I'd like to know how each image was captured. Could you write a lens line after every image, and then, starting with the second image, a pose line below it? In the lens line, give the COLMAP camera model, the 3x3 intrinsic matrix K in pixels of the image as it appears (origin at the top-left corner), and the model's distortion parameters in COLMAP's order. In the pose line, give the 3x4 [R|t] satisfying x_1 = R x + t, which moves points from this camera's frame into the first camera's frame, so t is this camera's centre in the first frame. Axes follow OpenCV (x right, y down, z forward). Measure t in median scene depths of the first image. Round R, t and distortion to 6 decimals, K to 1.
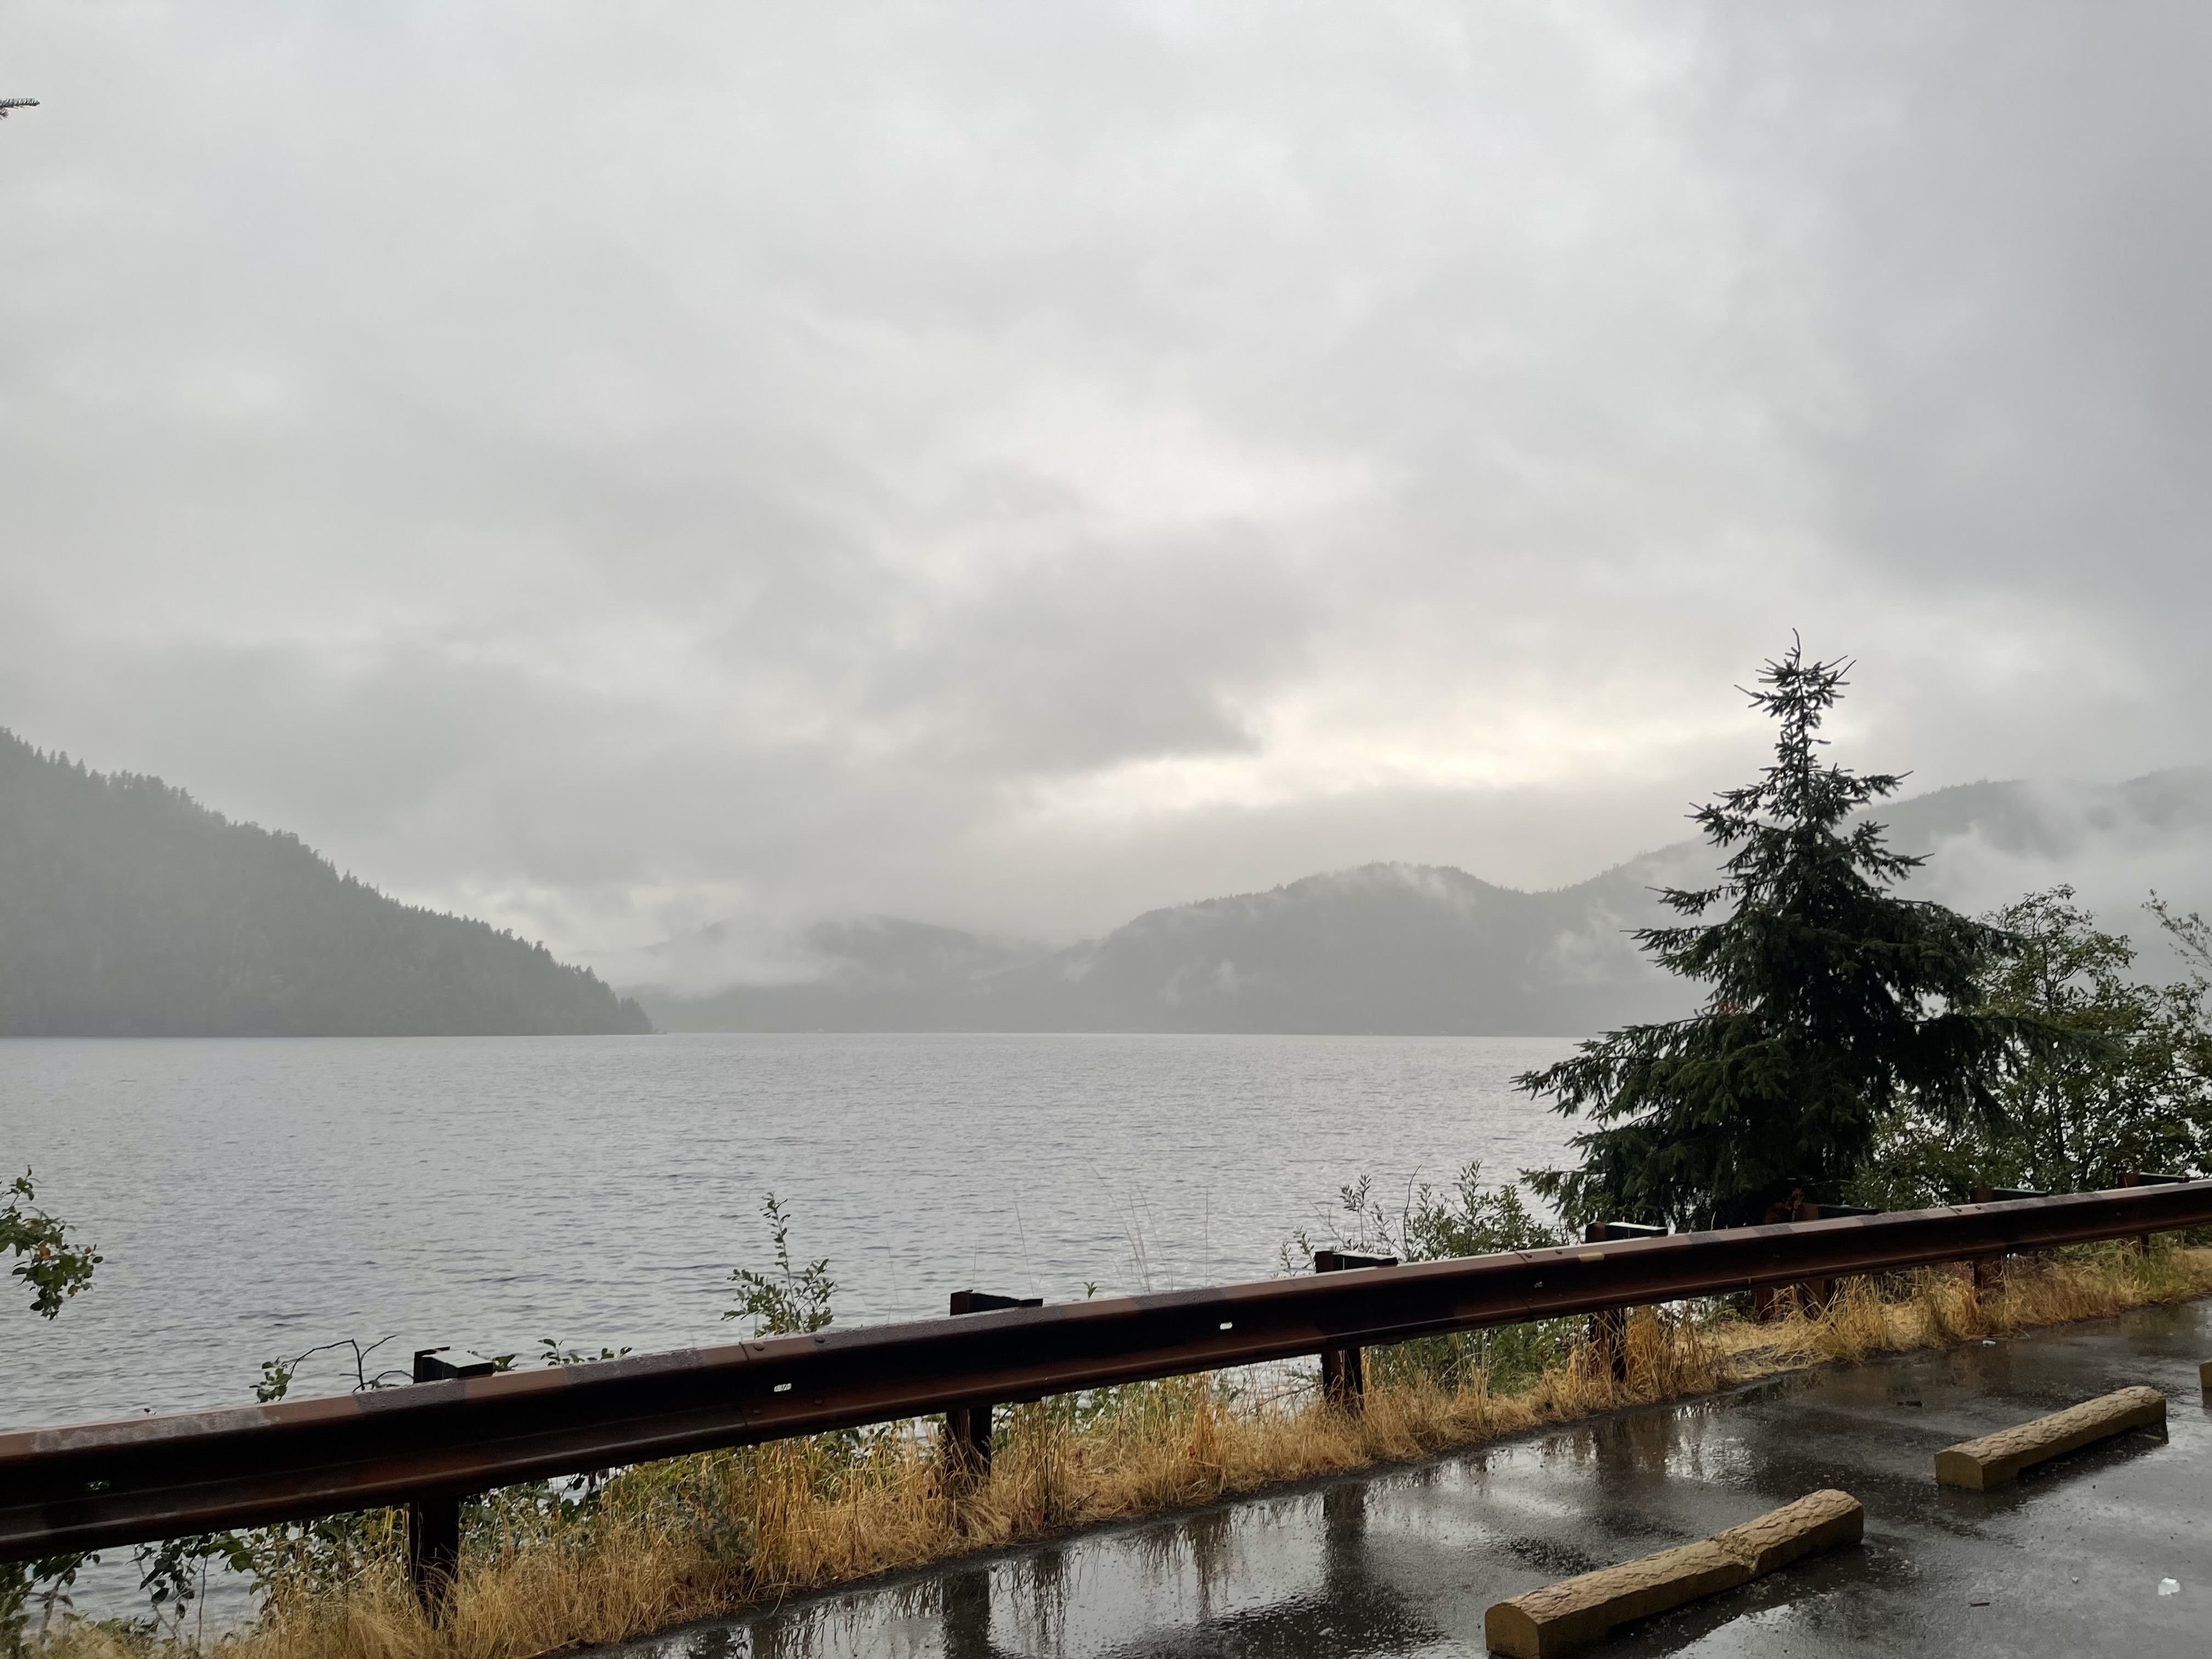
lens RADIAL K [[1615.6, 0, 1172.5], [0, 1615.6, 838.5], [0, 0, 1]] dist [0.135325, -0.178926]
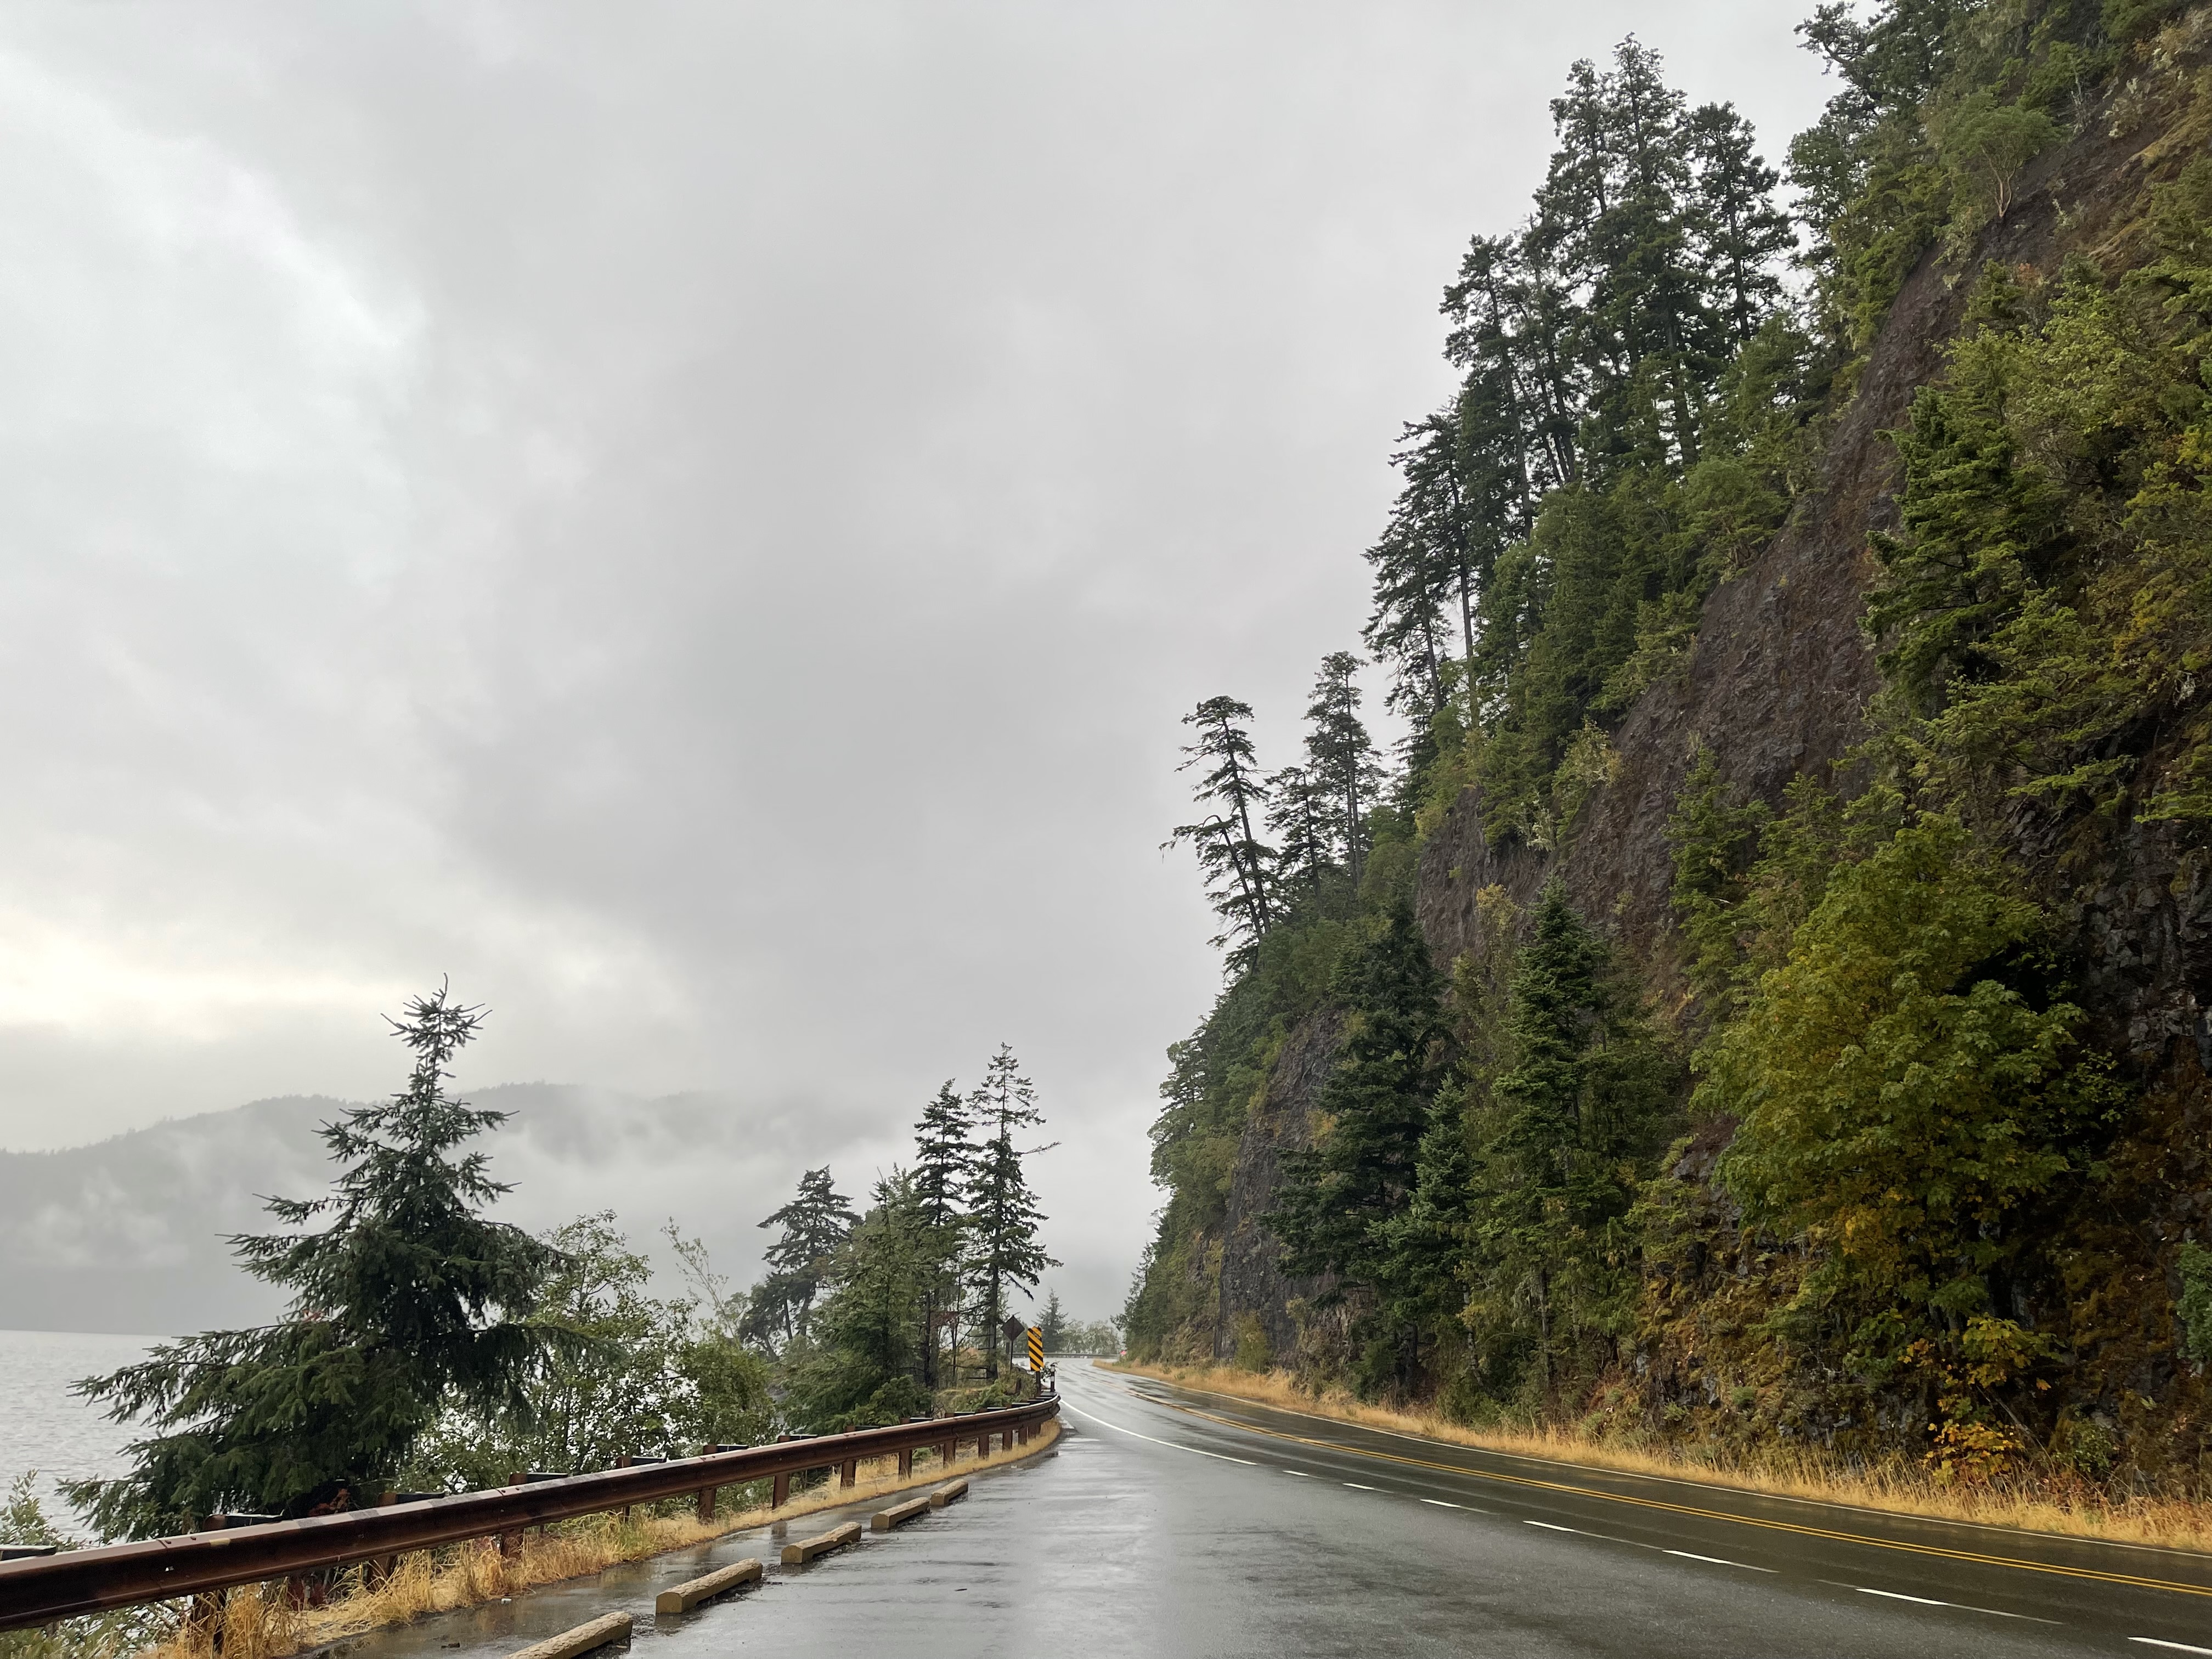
lens RADIAL K [[1615.6, 0, 1172.5], [0, 1615.6, 838.5], [0, 0, 1]] dist [0.135325, -0.178926]
pose [[0.672135, 0.231552, 0.703291, -0.113831], [-0.107282, 0.970275, -0.216925, -0.023953], [-0.732615, 0.070353, 0.676998, -0.162021]]
